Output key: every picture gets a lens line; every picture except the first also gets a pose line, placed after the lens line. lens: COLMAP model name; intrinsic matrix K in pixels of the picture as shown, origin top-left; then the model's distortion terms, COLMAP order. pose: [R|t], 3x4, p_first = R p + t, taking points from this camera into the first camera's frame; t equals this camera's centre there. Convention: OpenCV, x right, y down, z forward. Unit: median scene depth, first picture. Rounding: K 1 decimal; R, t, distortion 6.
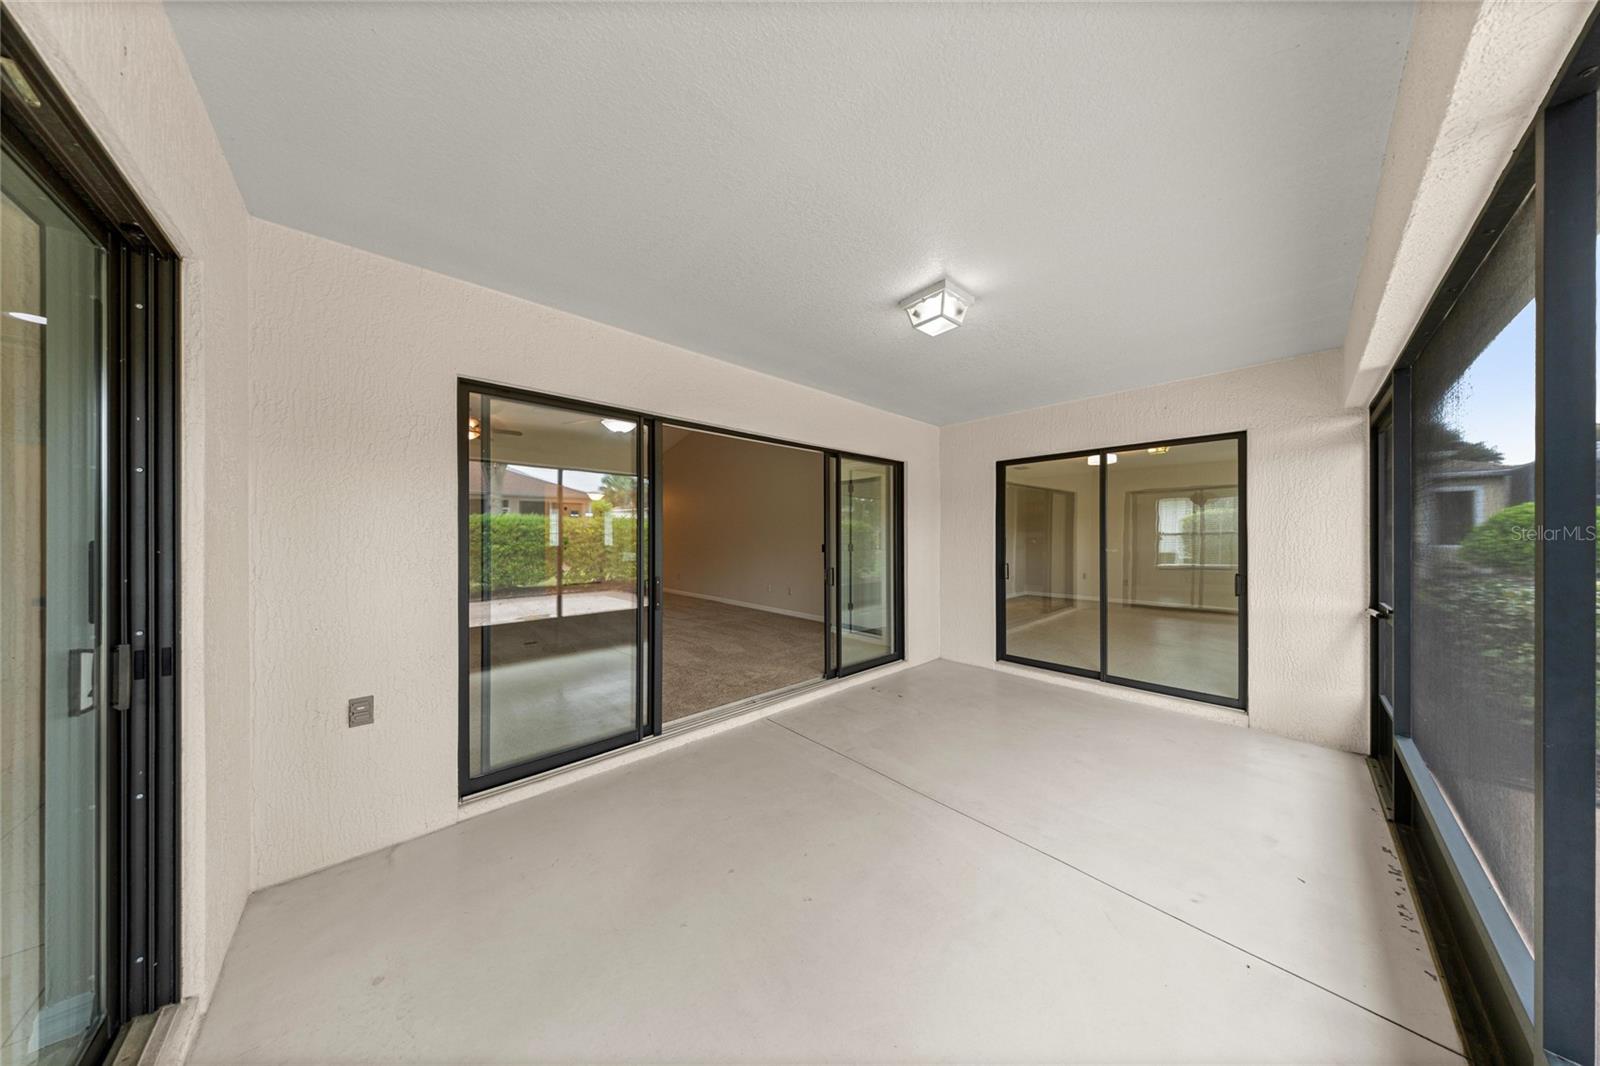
lens RADIAL K [[462.3, 0, 799.6], [0, 462.3, 537.9], [0, 0, 1]] dist [0.001079, 0.000026]
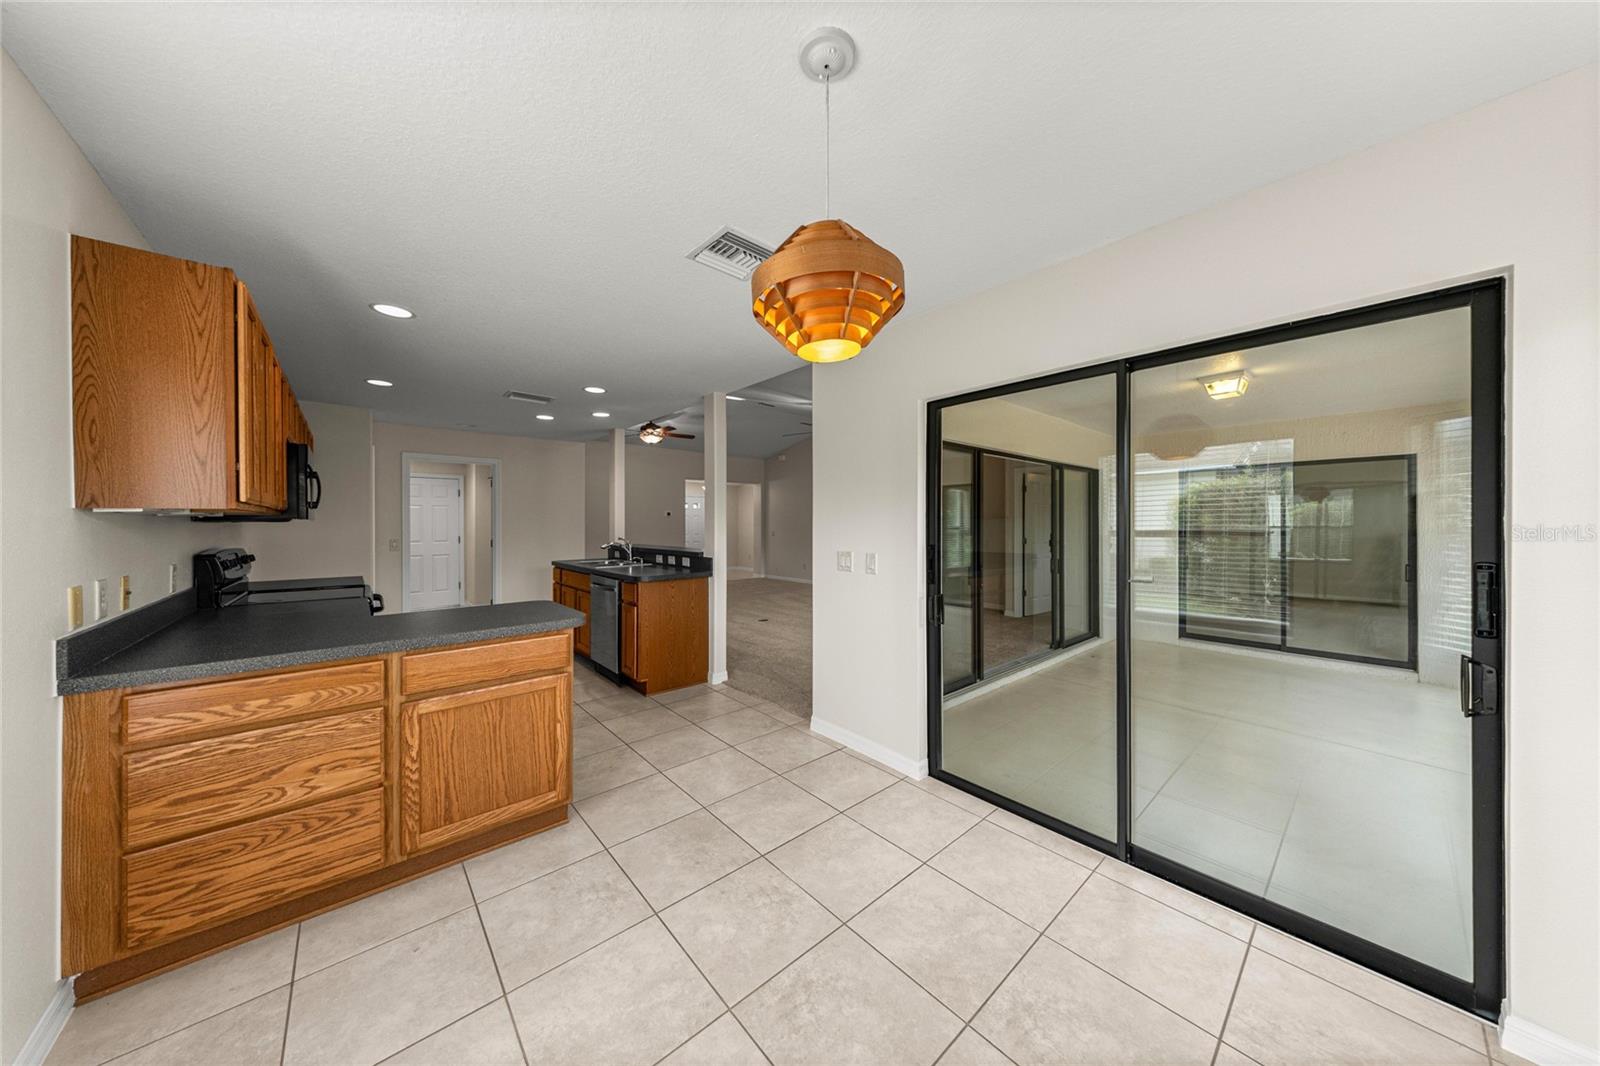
lens RADIAL K [[508.8, 0, 804.2], [0, 508.8, 535.2], [0, 0, 1]] dist [0.001881, 0.000031]
pose [[0.999576, 0.001296, -0.029082, -0.583792], [-0.000769, 0.999836, 0.018104, -0.024381], [0.029101, -0.018074, 0.999413, -0.391310]]
